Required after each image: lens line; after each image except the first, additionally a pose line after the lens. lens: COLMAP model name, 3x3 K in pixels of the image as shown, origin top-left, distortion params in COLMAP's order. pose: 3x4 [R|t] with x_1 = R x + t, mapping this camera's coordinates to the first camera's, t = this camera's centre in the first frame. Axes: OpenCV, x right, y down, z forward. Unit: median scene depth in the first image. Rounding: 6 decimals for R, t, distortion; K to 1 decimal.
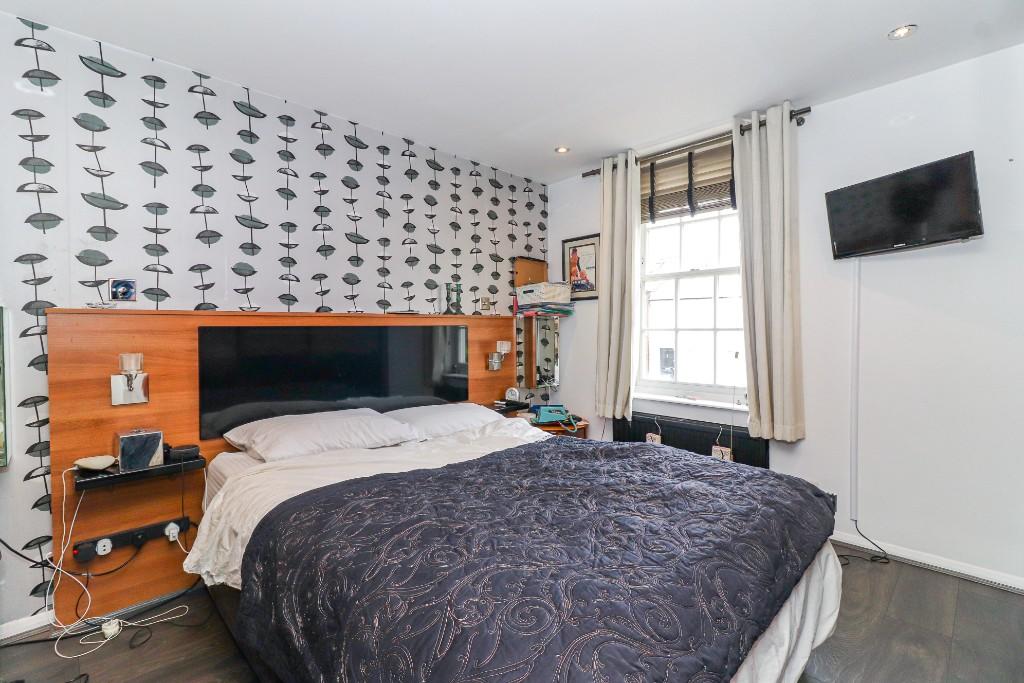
lens RADIAL K [[472.8, 0, 509.7], [0, 472.8, 337.5], [0, 0, 1]] dist [-0.001295, -0.001846]
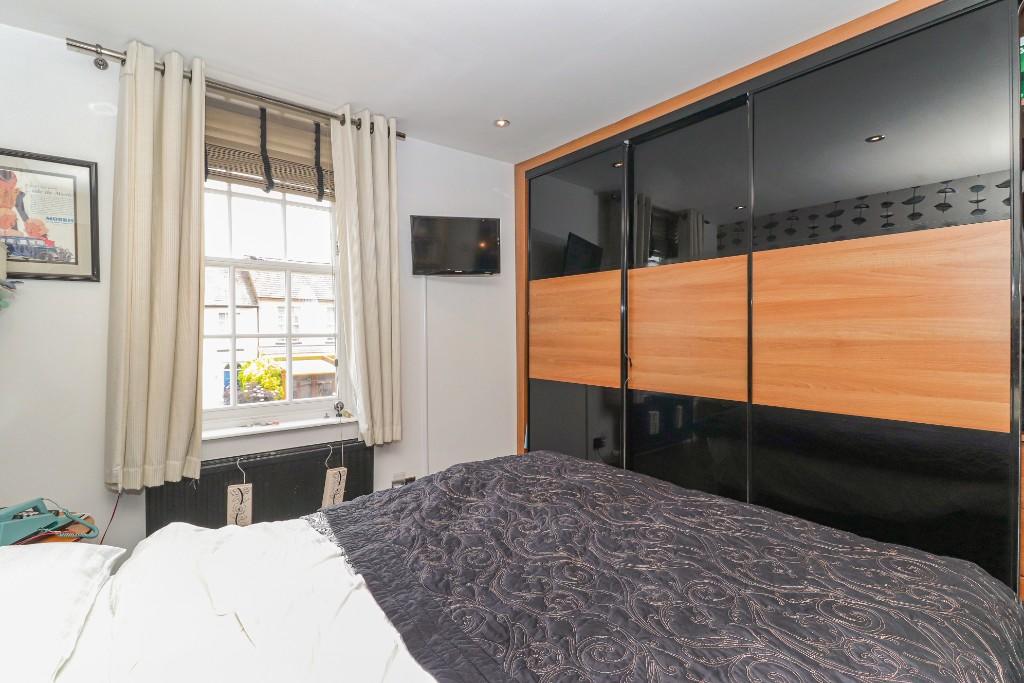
lens RADIAL K [[472.8, 0, 509.4], [0, 472.8, 334.6], [0, 0, 1]] dist [-0.001295, -0.001846]
pose [[0.104571, 0.004516, 0.994507, -0.352386], [0.024251, 0.999681, -0.007089, -0.004087], [-0.994222, 0.024859, 0.104428, 0.530325]]
